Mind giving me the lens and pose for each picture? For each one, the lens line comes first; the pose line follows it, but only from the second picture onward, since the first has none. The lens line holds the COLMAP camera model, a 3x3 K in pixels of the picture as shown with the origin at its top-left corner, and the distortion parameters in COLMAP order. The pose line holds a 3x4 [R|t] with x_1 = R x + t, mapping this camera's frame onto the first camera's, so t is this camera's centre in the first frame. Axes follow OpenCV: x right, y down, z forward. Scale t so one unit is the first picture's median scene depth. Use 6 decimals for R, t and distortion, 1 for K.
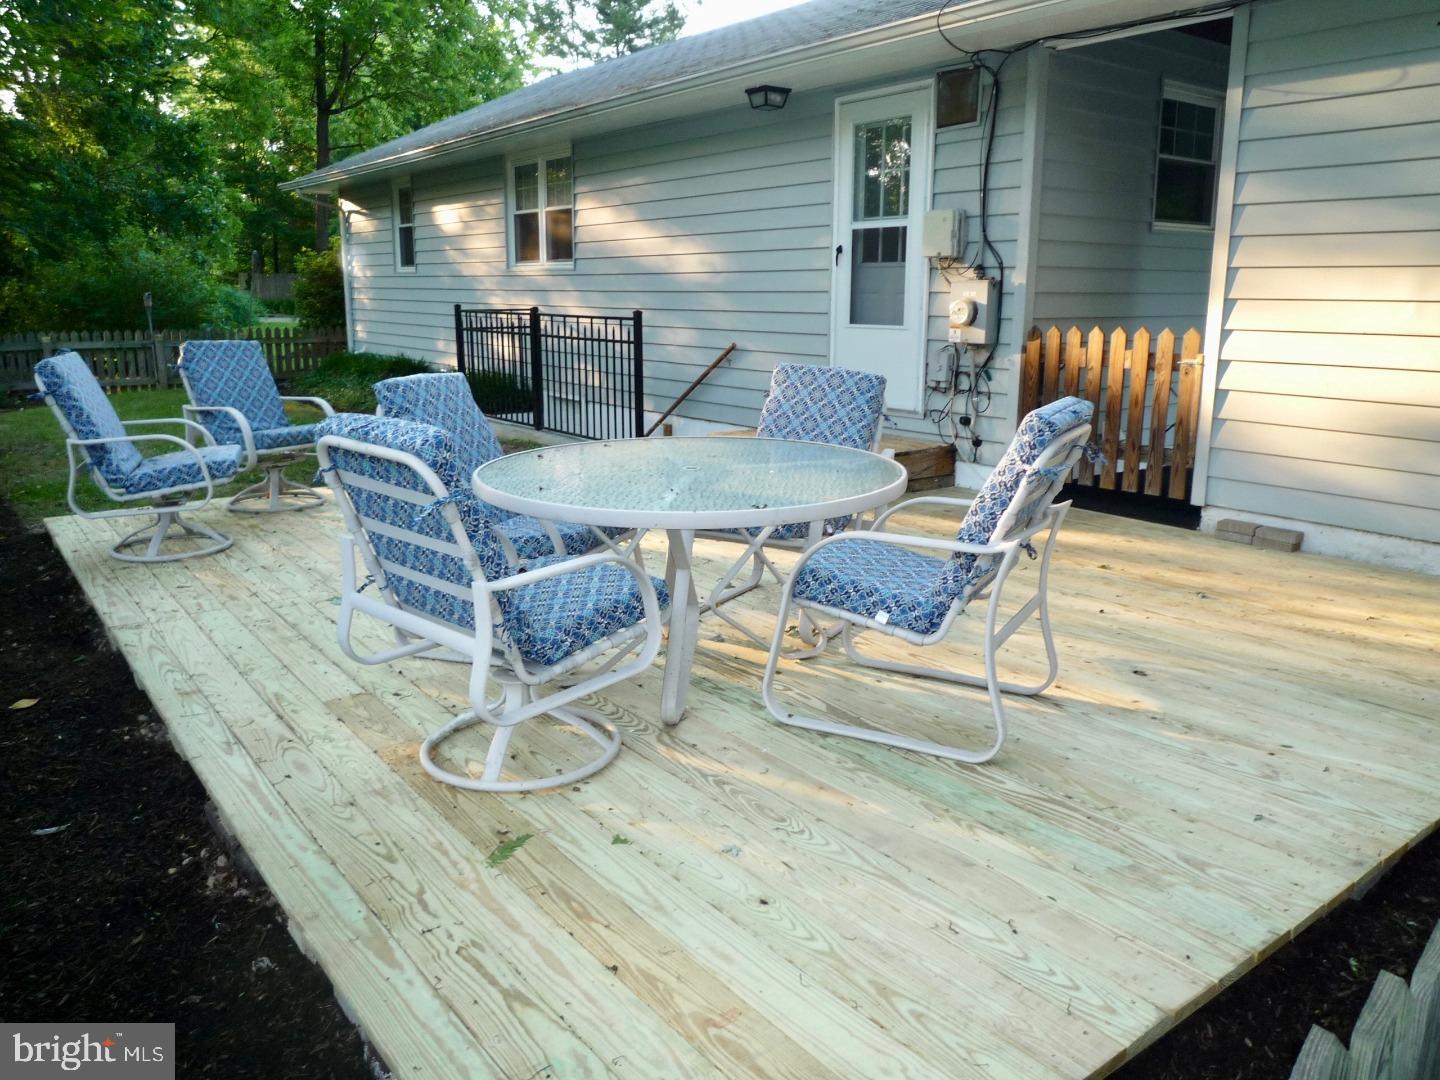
lens RADIAL K [[1069.3, 0, 703.1], [0, 1069.3, 526.2], [0, 0, 1]] dist [-0.007934, -0.005515]
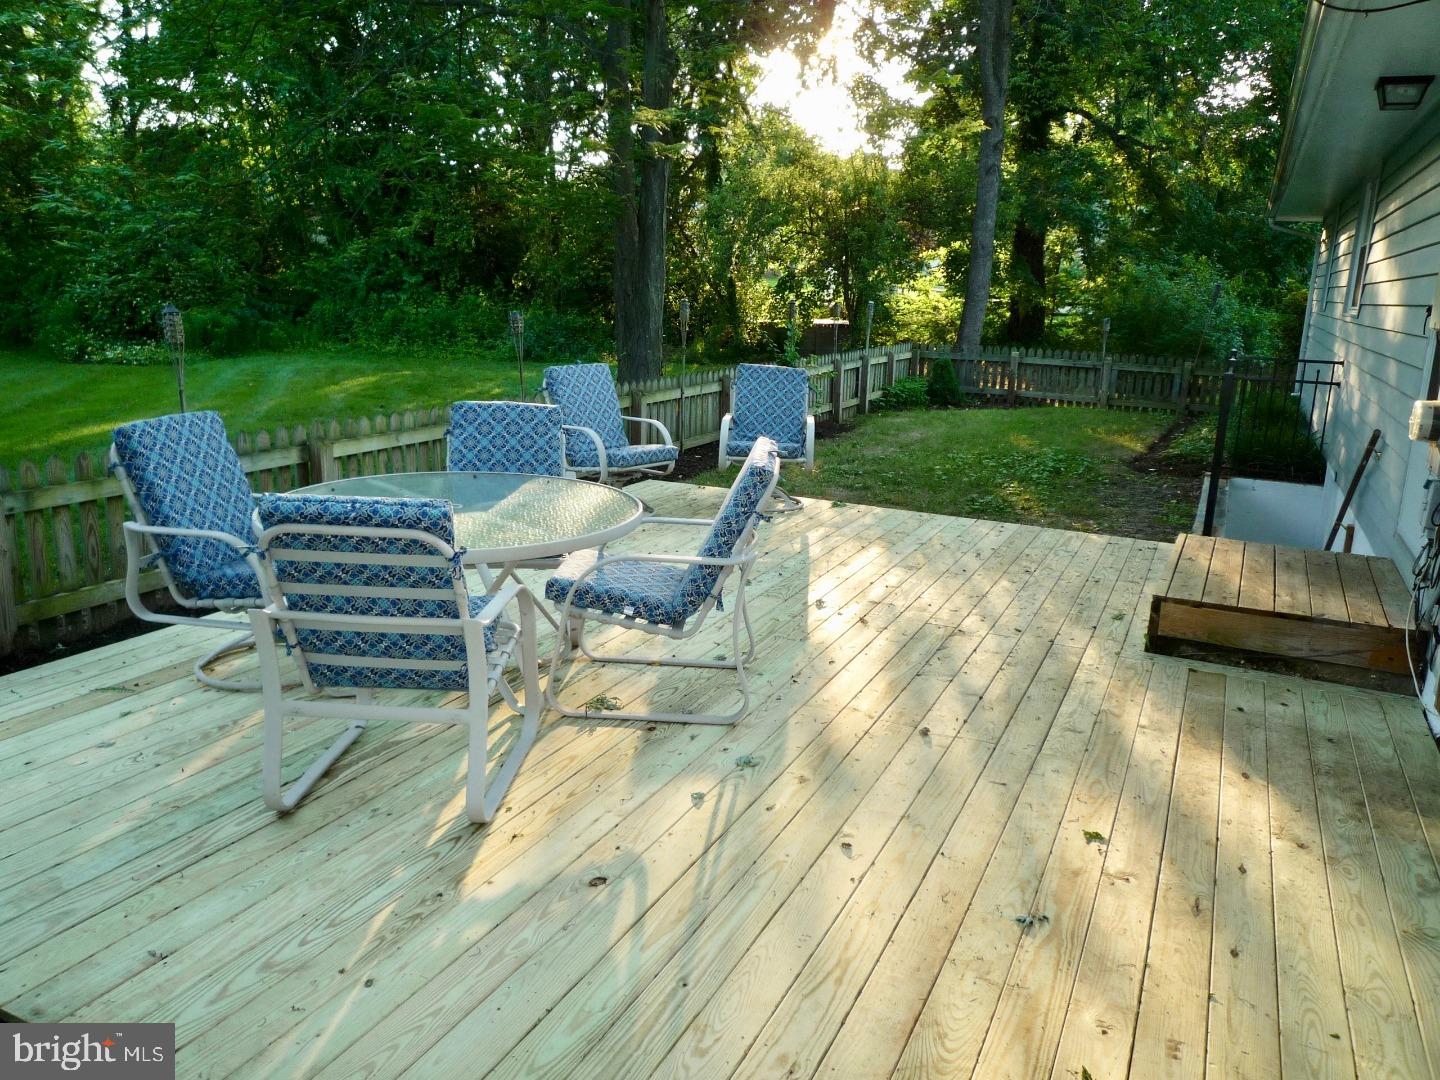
lens RADIAL K [[1068.8, 0, 724.1], [0, 1068.8, 538.3], [0, 0, 1]] dist [0.000381, -0.052192]
pose [[0.463259, 0.221848, -0.858006, 1.035847], [-0.226404, 0.965660, 0.127442, -0.214299], [0.856815, 0.135218, 0.497578, 0.654770]]
